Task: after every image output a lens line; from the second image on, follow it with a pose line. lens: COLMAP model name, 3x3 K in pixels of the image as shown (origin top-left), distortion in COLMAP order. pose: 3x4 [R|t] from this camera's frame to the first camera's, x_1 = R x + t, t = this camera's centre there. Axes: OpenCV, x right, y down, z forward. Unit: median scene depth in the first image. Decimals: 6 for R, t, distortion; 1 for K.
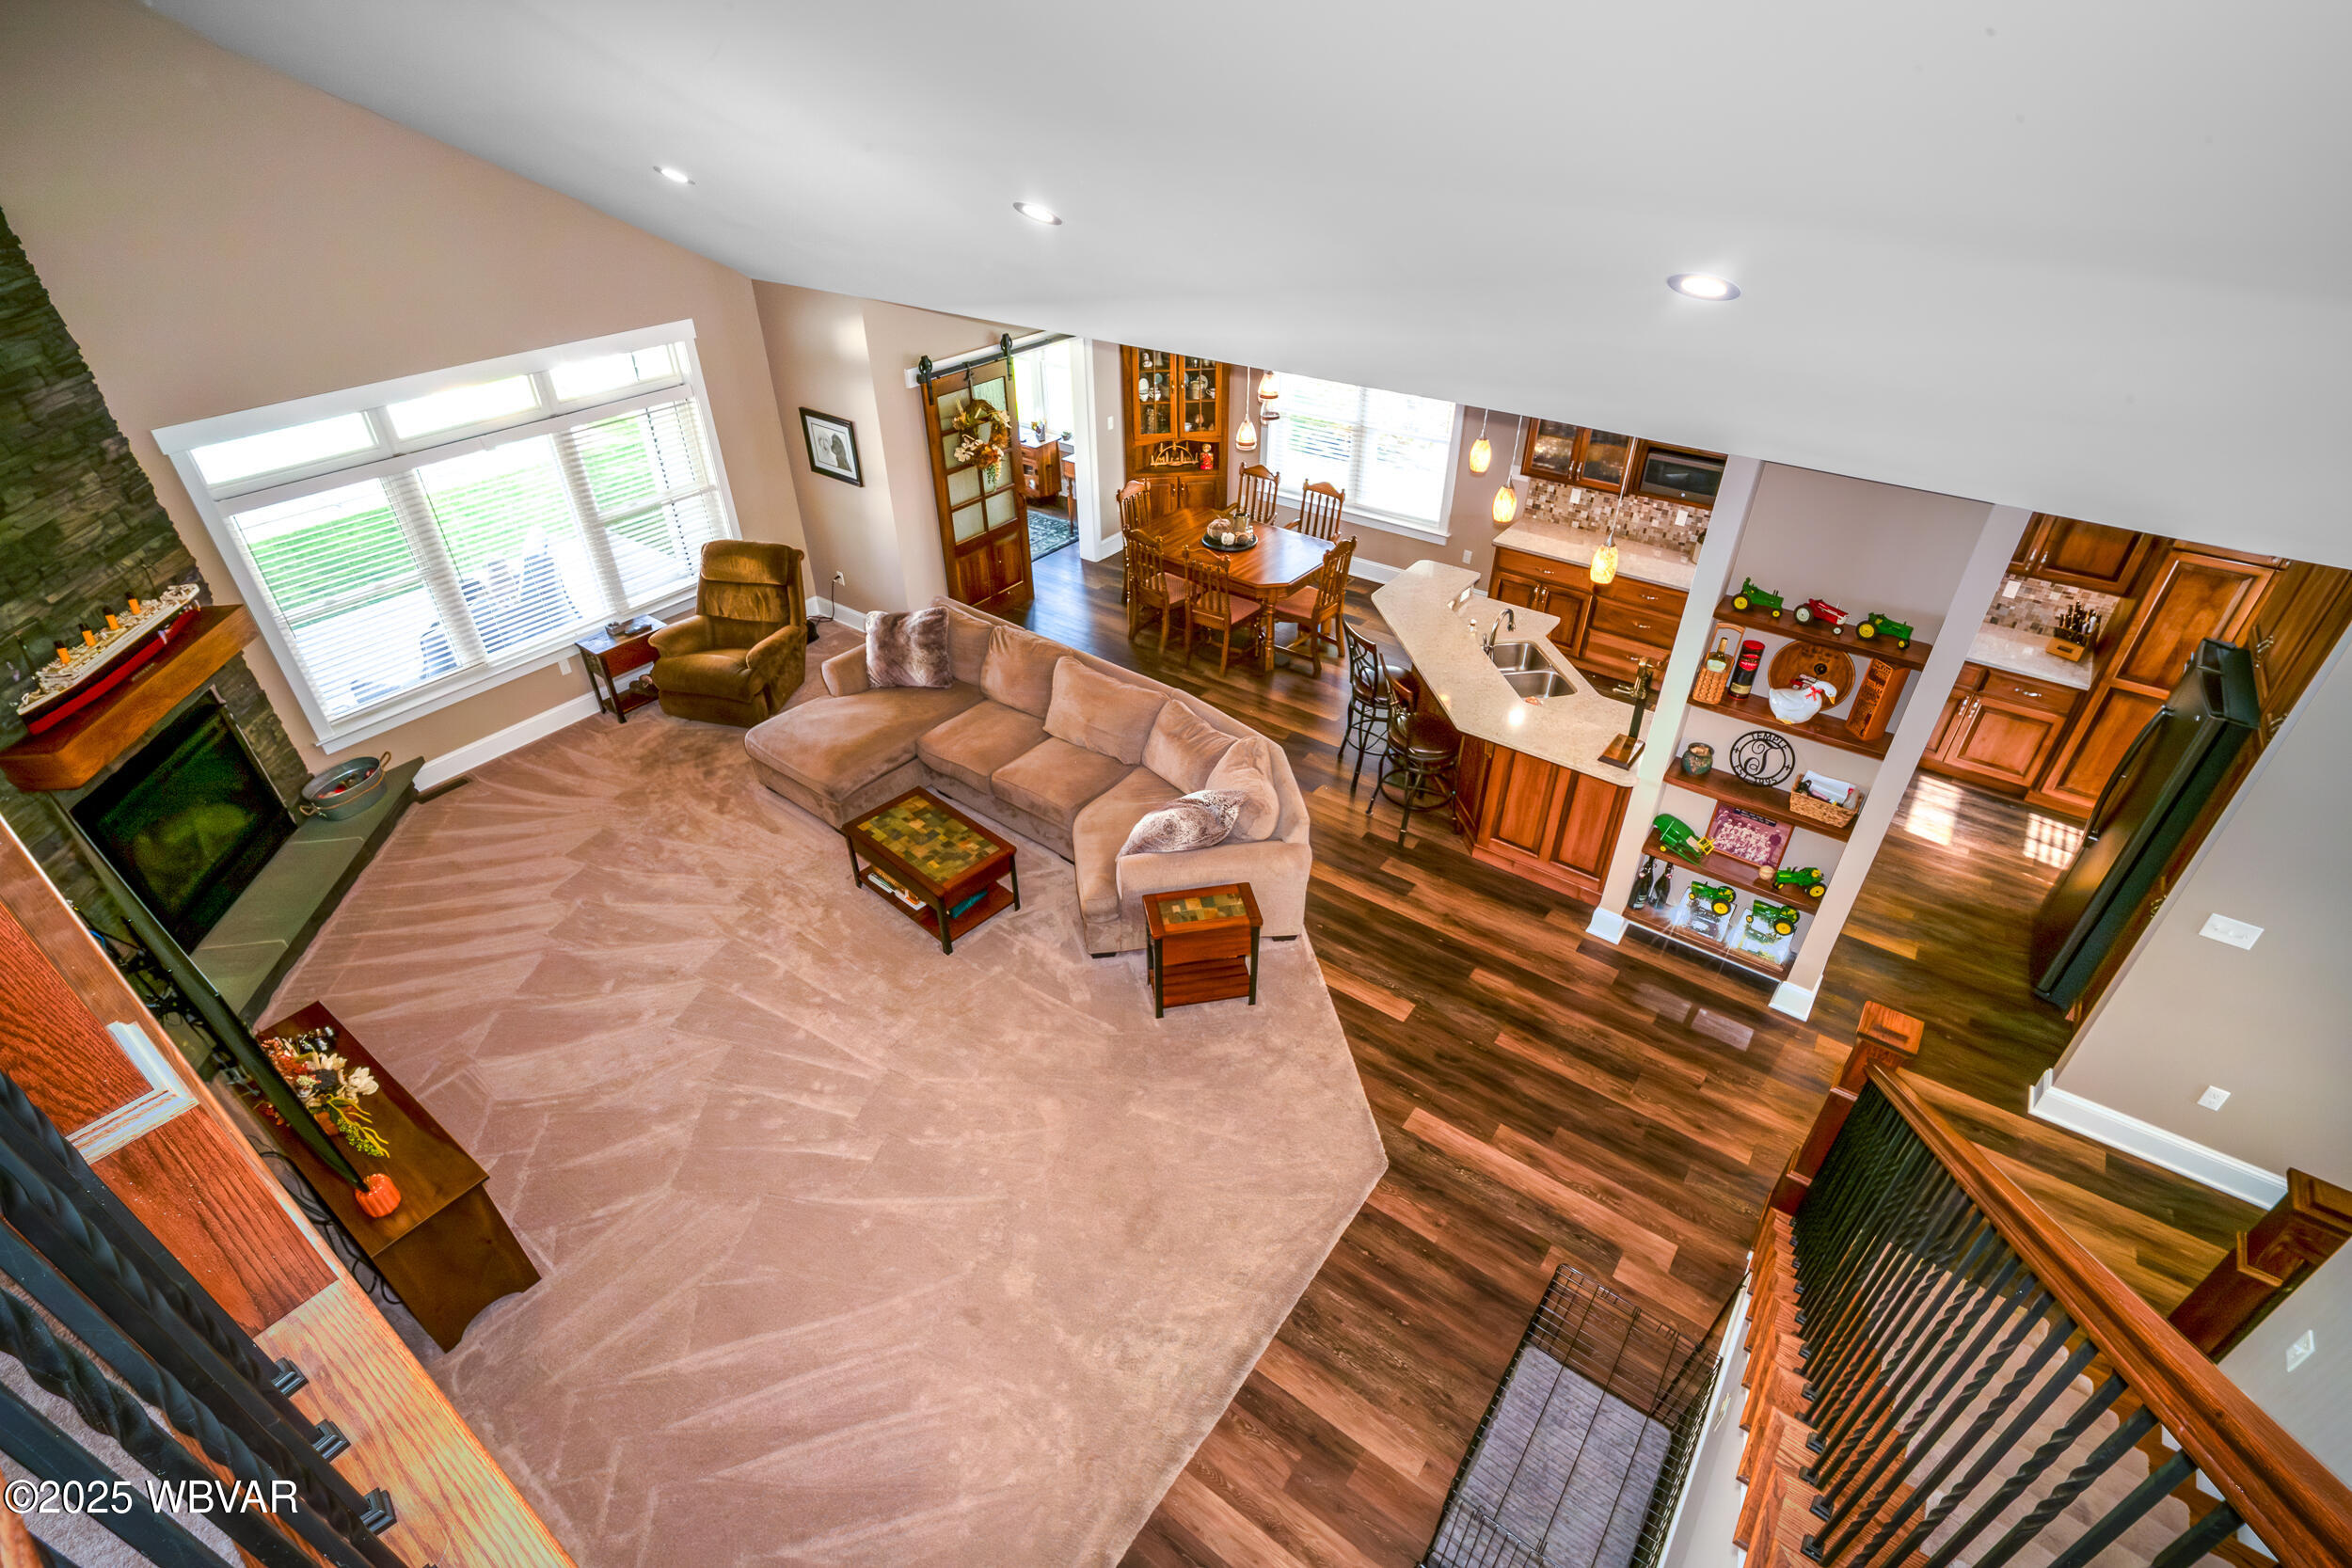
lens RADIAL K [[1096.3, 0, 1178.4], [0, 1096.3, 778.2], [0, 0, 1]] dist [0.000117, -0.000465]
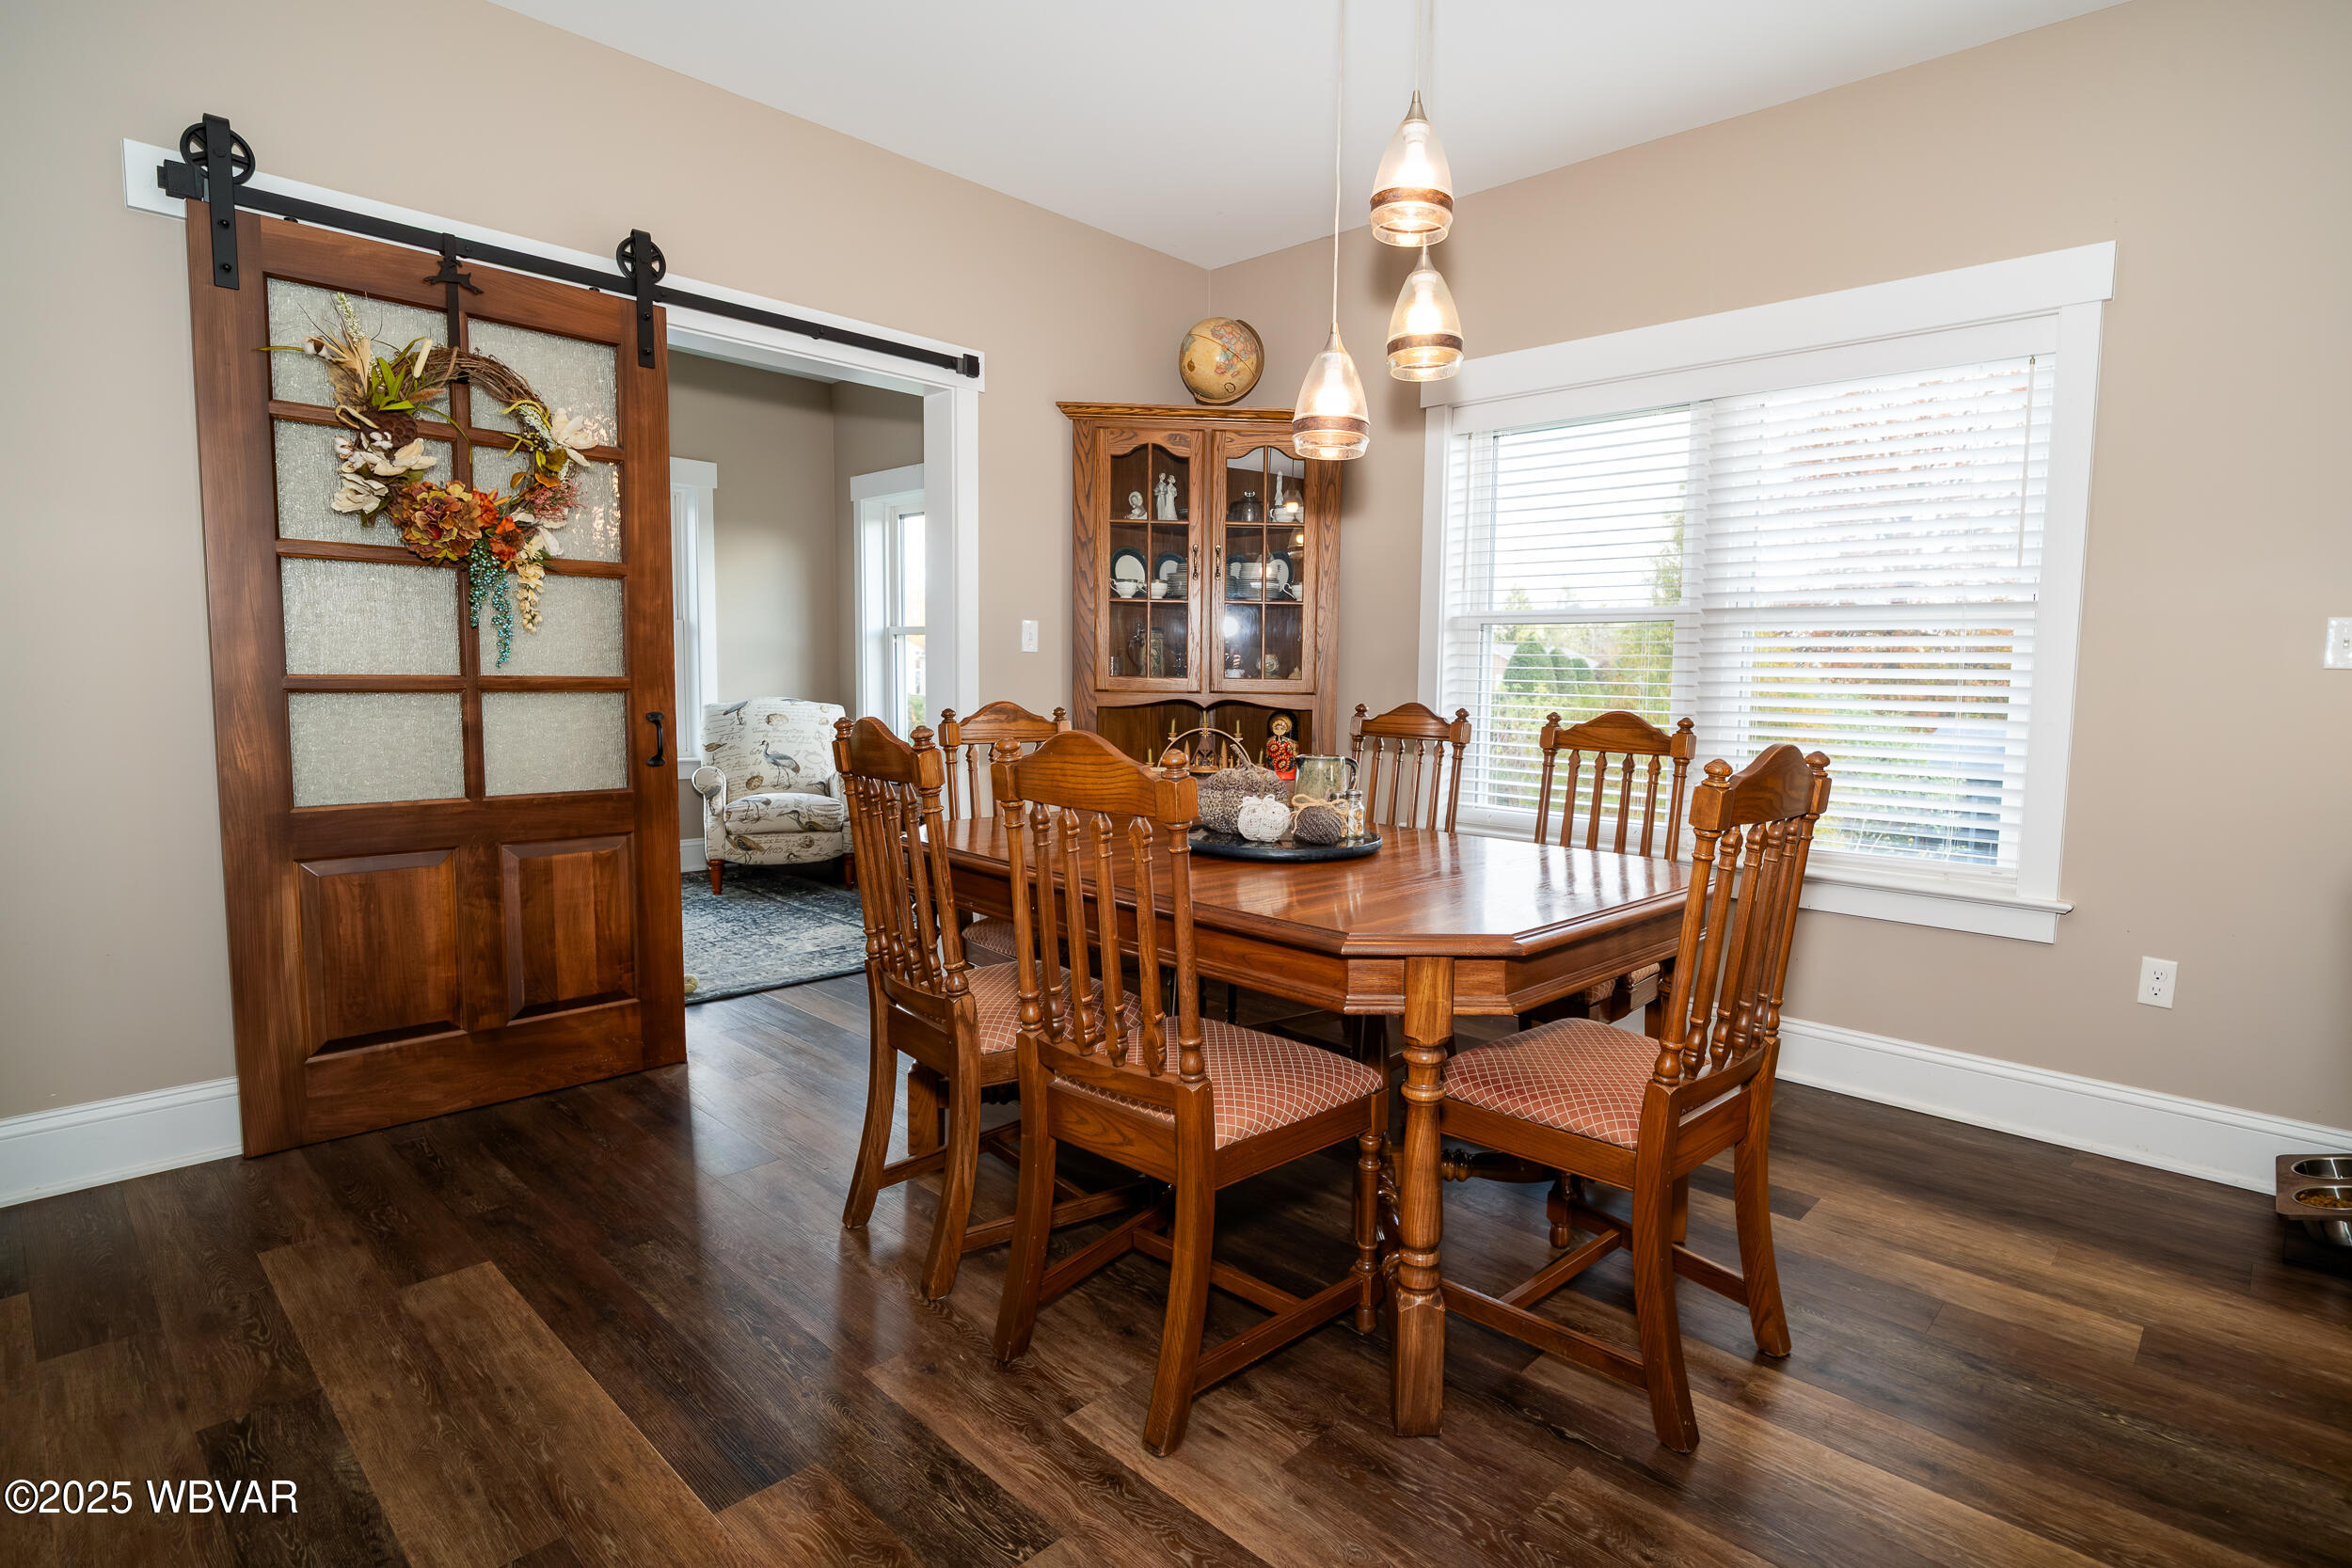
lens RADIAL K [[1168.9, 0, 1278.0], [0, 1168.9, 771.3], [0, 0, 1]] dist [-0.000499, -0.000578]
pose [[0.995785, 0.028446, -0.087200, 0.080752], [-0.068083, 0.866293, -0.494876, -0.103457], [0.061463, 0.498726, 0.864577, 0.845520]]
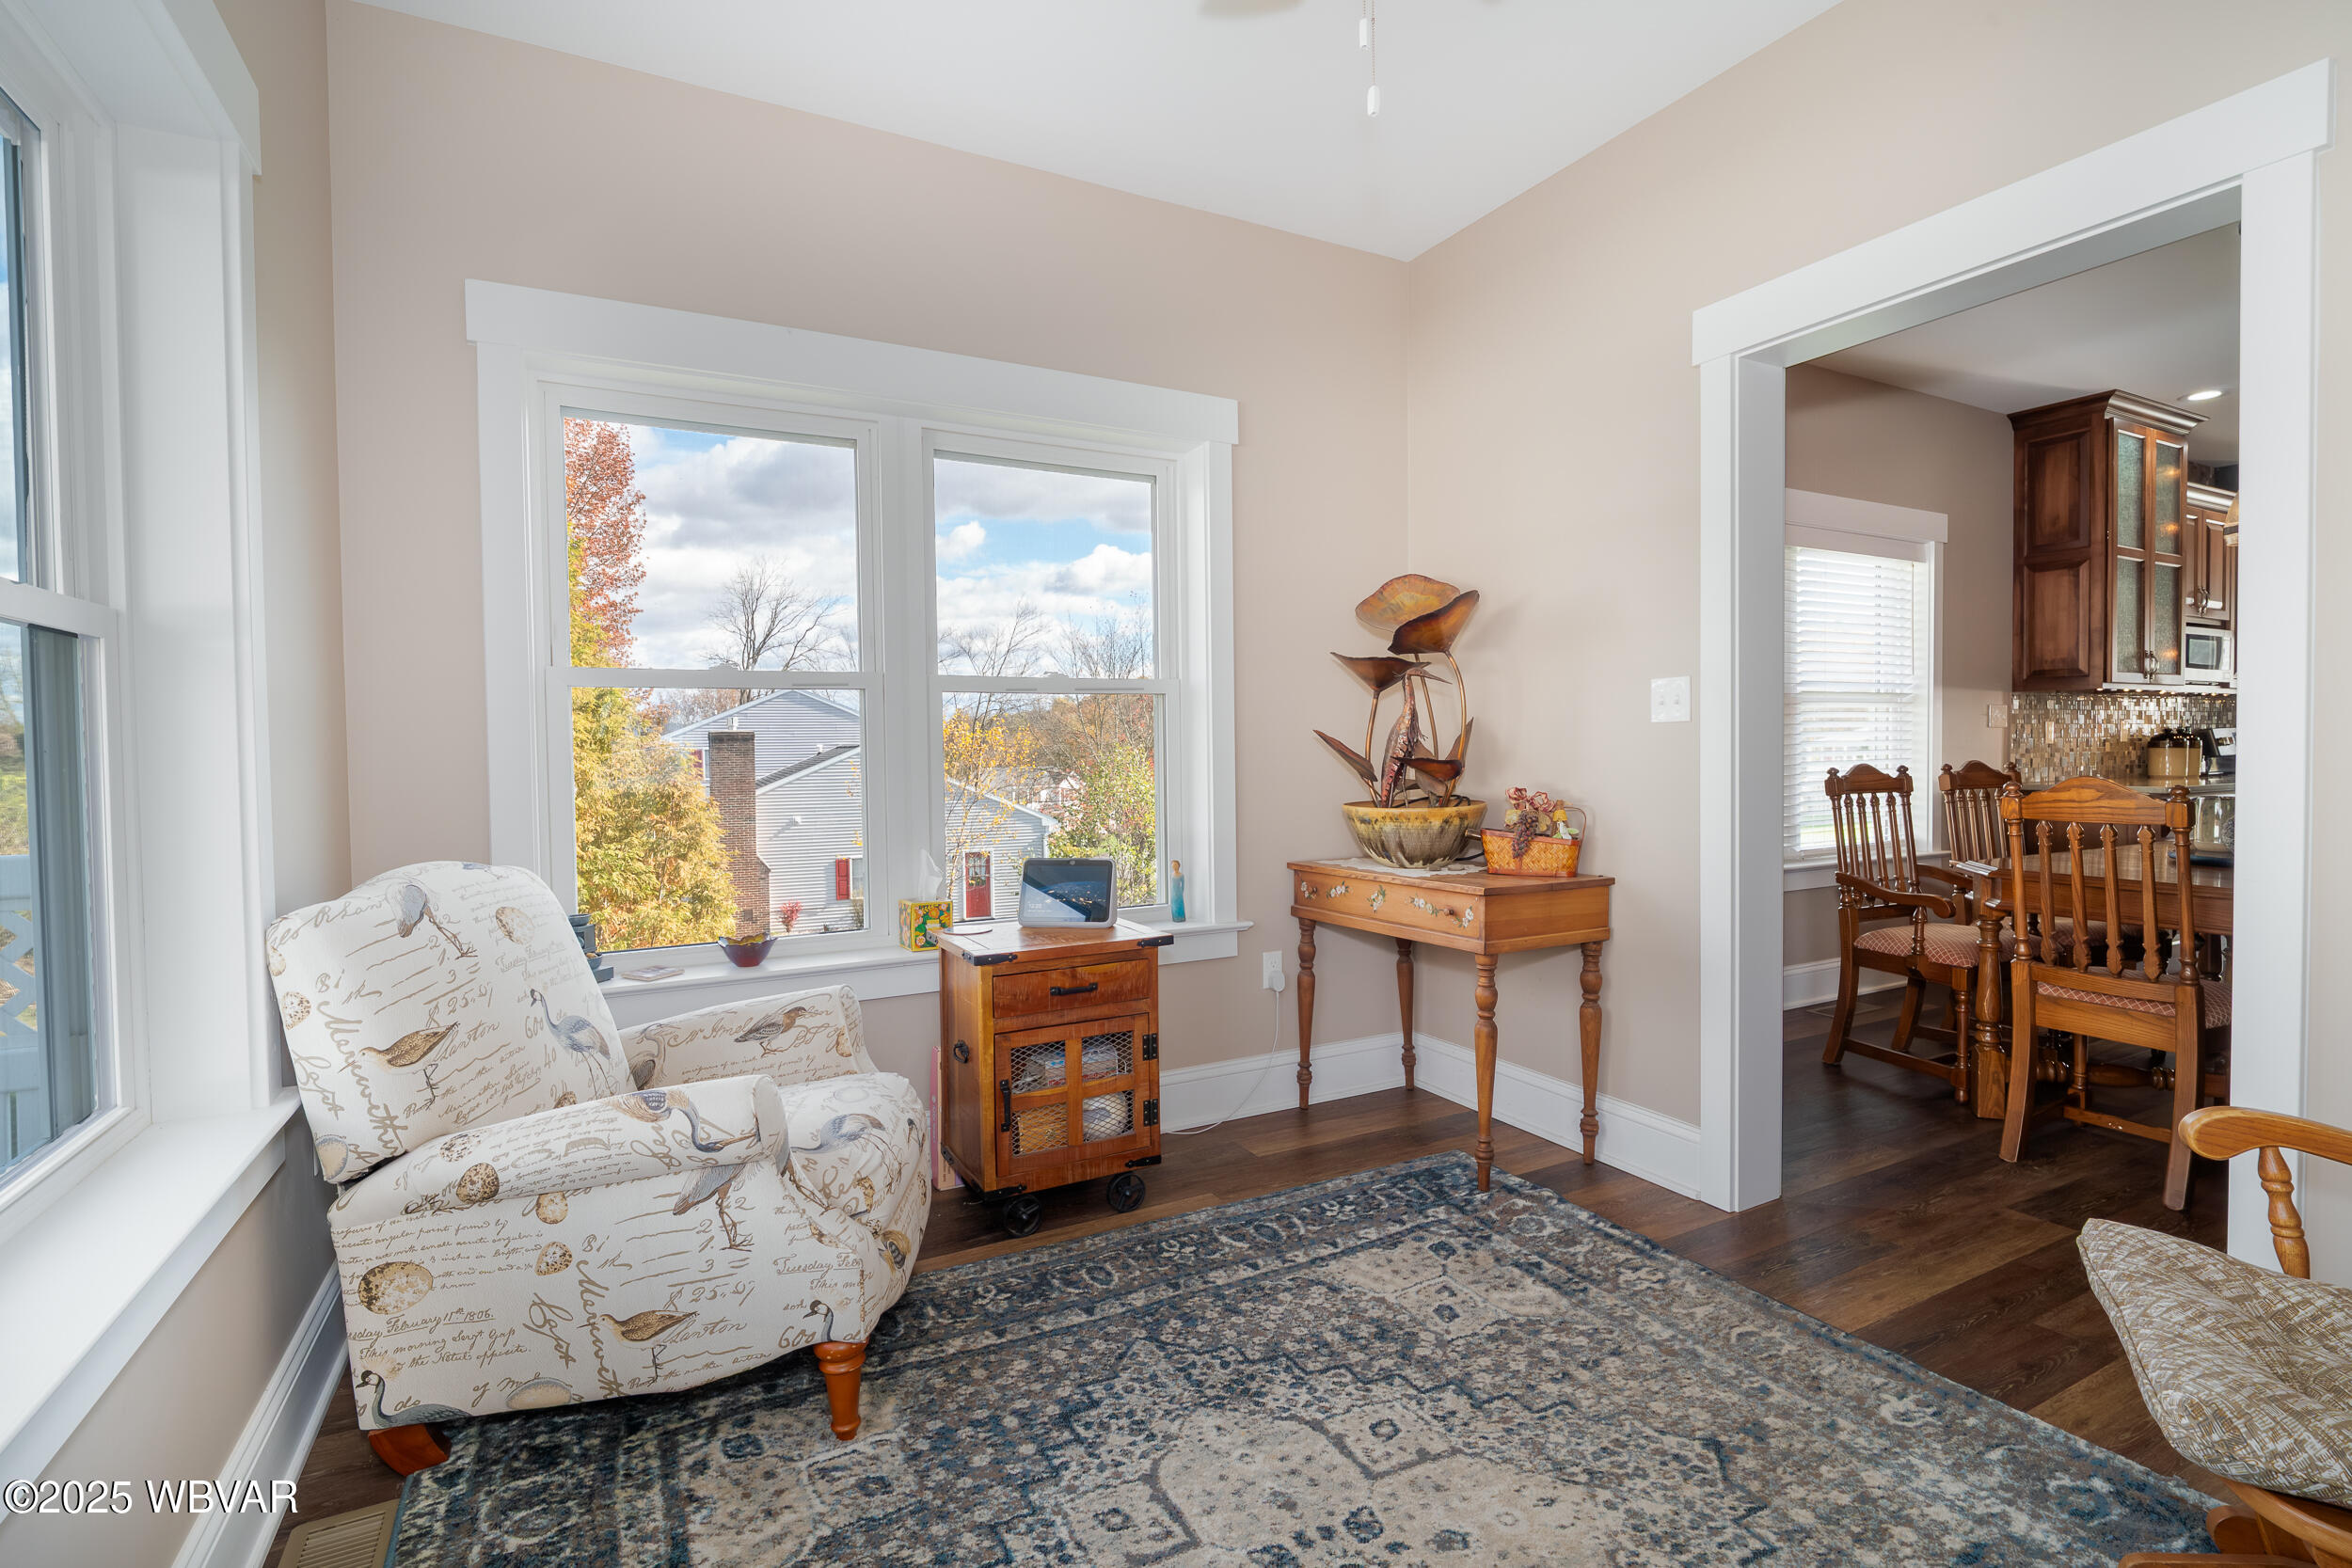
lens RADIAL K [[1096.3, 0, 1178.4], [0, 1096.3, 778.2], [0, 0, 1]] dist [0.000117, -0.000465]
pose [[0.438152, -0.030017, 0.898400, -0.486735], [0.520672, 0.823183, -0.226429, -0.390421], [-0.732751, 0.566982, 0.376308, 1.260413]]
